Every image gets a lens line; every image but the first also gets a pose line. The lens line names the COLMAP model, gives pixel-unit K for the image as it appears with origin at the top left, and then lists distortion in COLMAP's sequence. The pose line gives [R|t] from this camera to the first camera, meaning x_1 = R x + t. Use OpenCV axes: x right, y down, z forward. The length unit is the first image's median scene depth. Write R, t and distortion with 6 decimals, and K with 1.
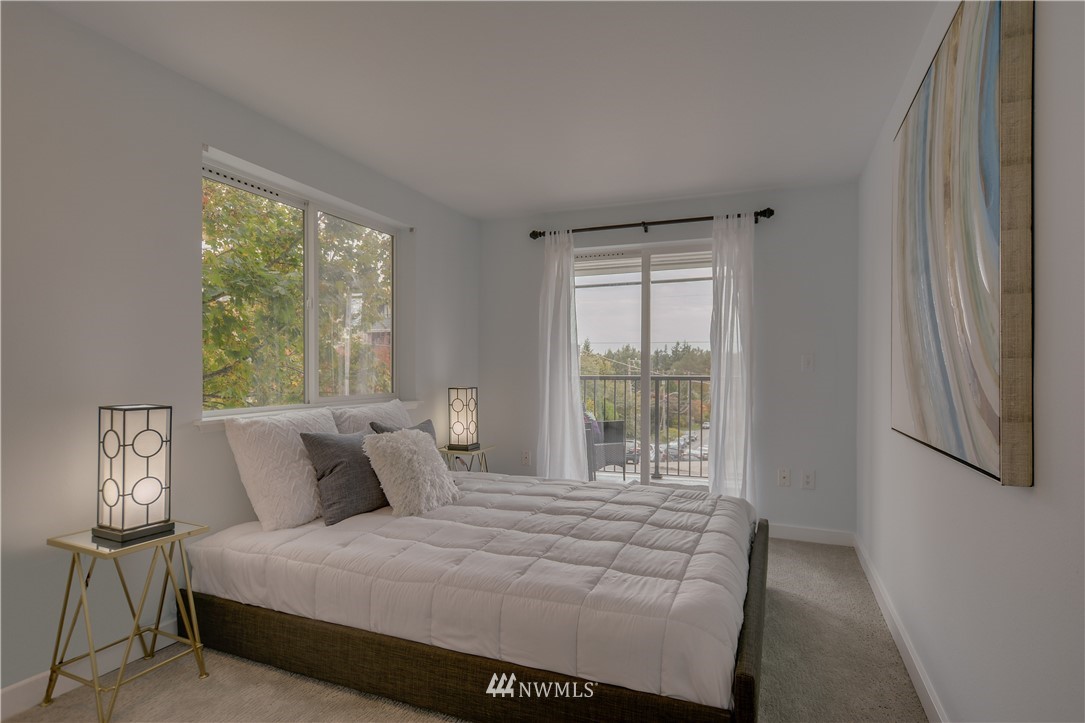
lens RADIAL K [[560.0, 0, 564.4], [0, 560.0, 365.4], [0, 0, 1]] dist [-0.001467, -0.001544]
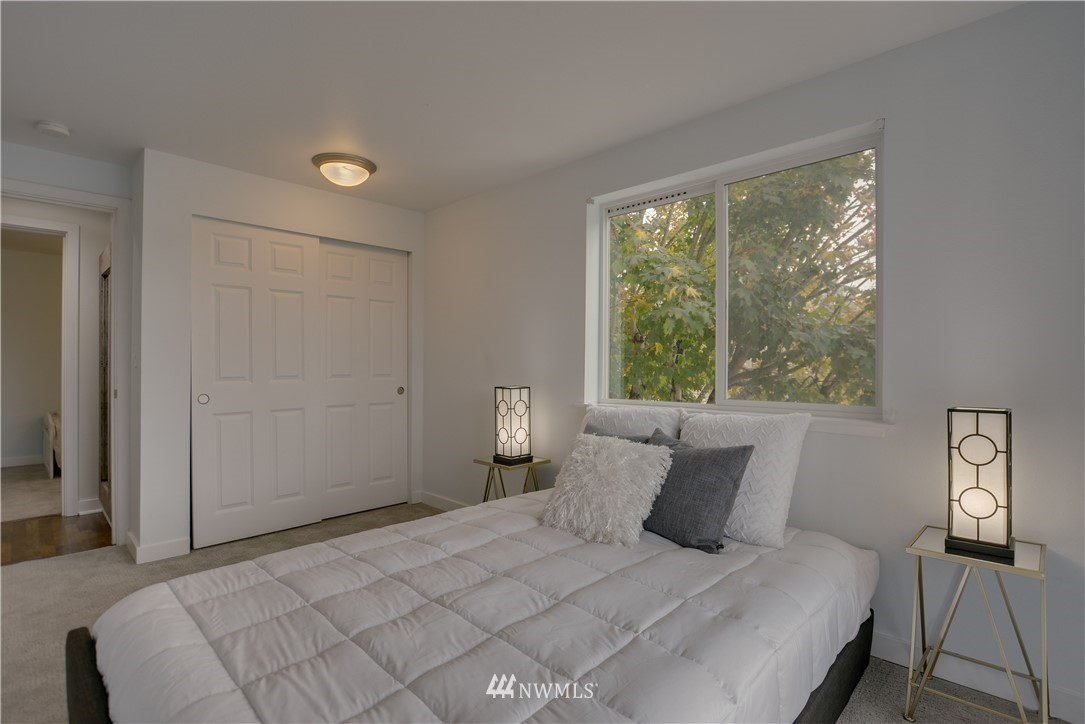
lens RADIAL K [[517.1, 0, 542.5], [0, 517.1, 362.0], [0, 0, 1]] dist [-0.024249, -0.000281]
pose [[-0.396639, -0.002592, -0.917971, 0.526592], [0.000223, 0.999996, -0.002920, 0.003401], [0.917975, -0.001363, -0.396636, 1.344318]]
